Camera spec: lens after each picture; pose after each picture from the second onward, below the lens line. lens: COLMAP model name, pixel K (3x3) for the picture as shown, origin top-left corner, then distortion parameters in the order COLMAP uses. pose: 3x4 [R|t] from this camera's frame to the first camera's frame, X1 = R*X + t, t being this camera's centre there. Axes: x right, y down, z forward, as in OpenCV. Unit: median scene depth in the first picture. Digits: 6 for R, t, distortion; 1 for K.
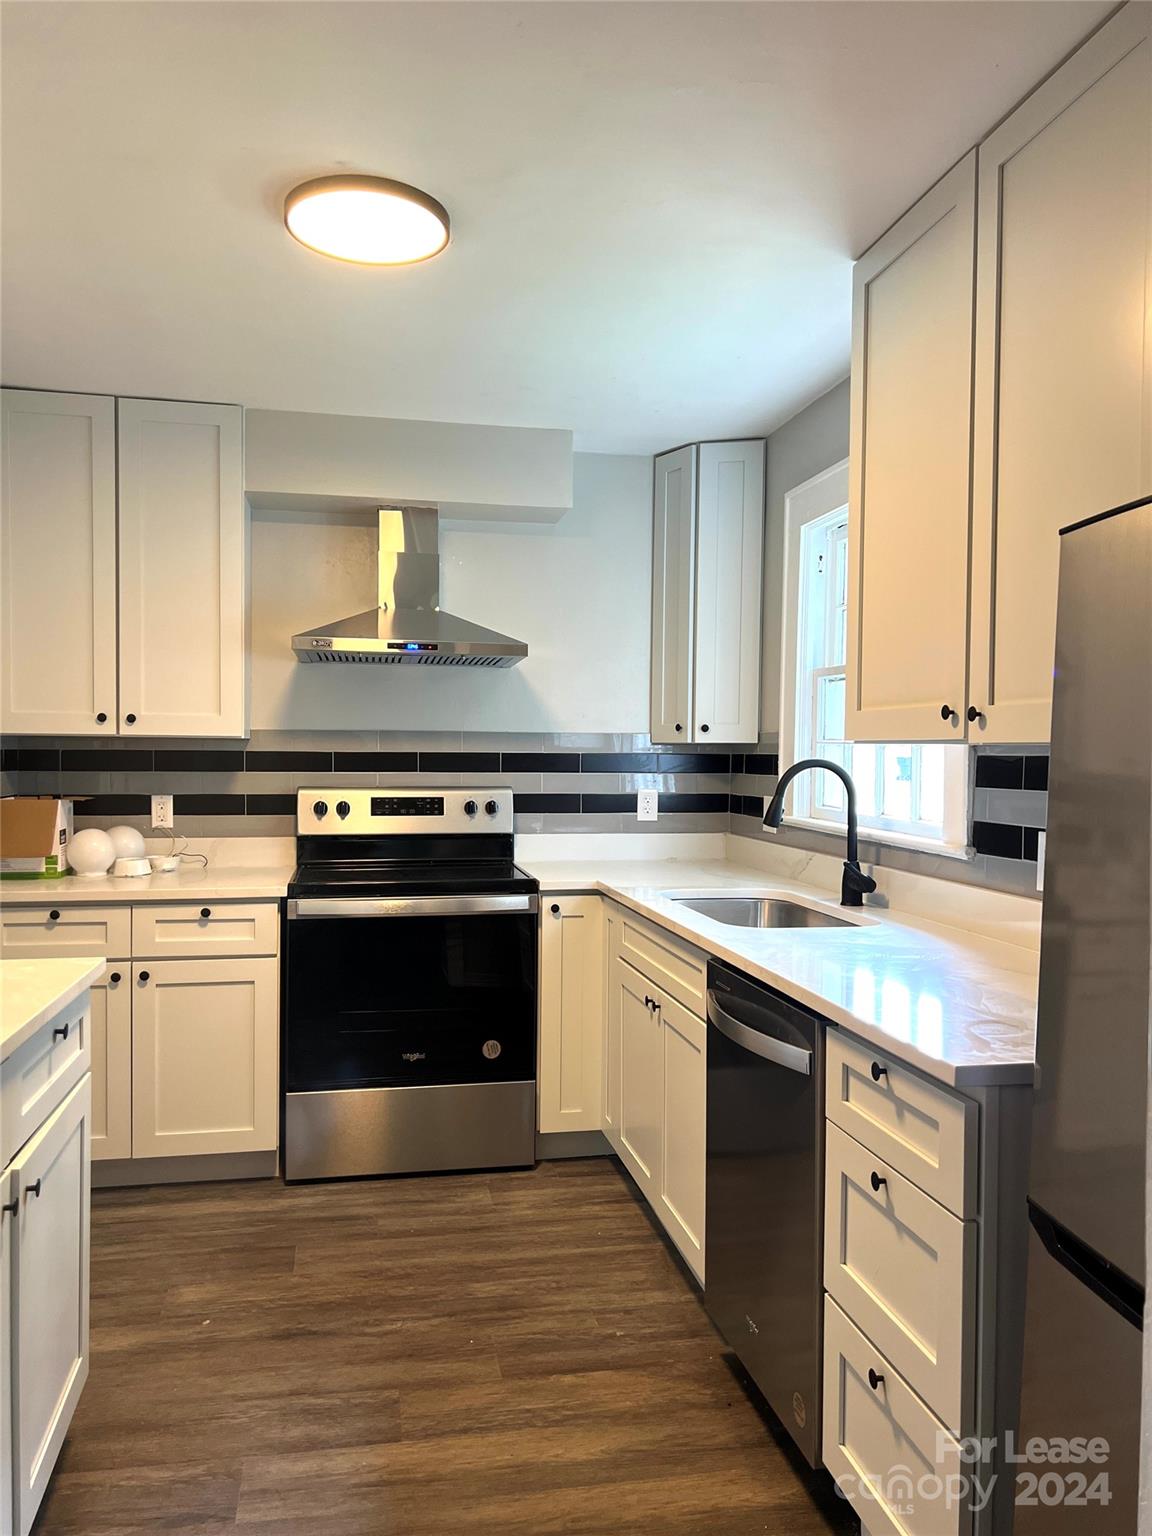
lens RADIAL K [[1150.5, 0, 574.7], [0, 1150.5, 763.2], [0, 0, 1]] dist [-0.008359, 0.002457]
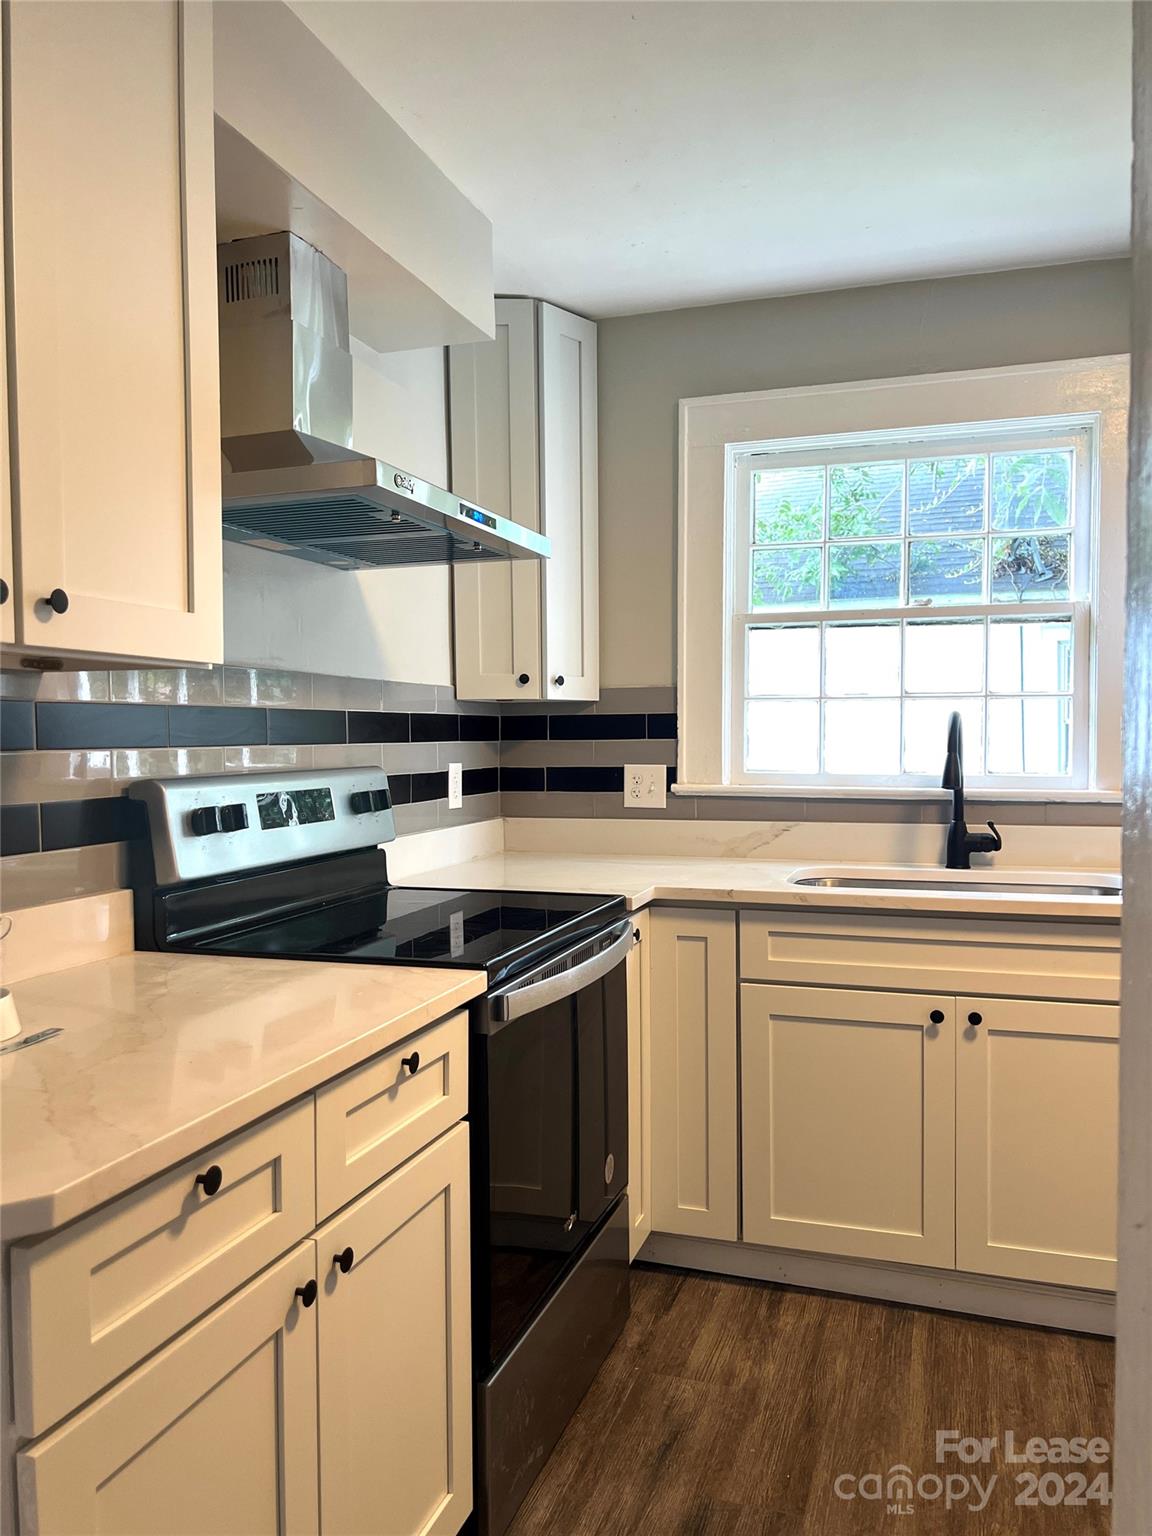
lens RADIAL K [[1150.5, 0, 577.7], [0, 1150.5, 777.5], [0, 0, 1]] dist [-0.008359, 0.002457]
pose [[0.495108, -0.043092, 0.867762, -0.647956], [0.014785, 0.999043, 0.041175, 0.003227], [-0.868706, -0.007556, 0.495271, 0.717759]]
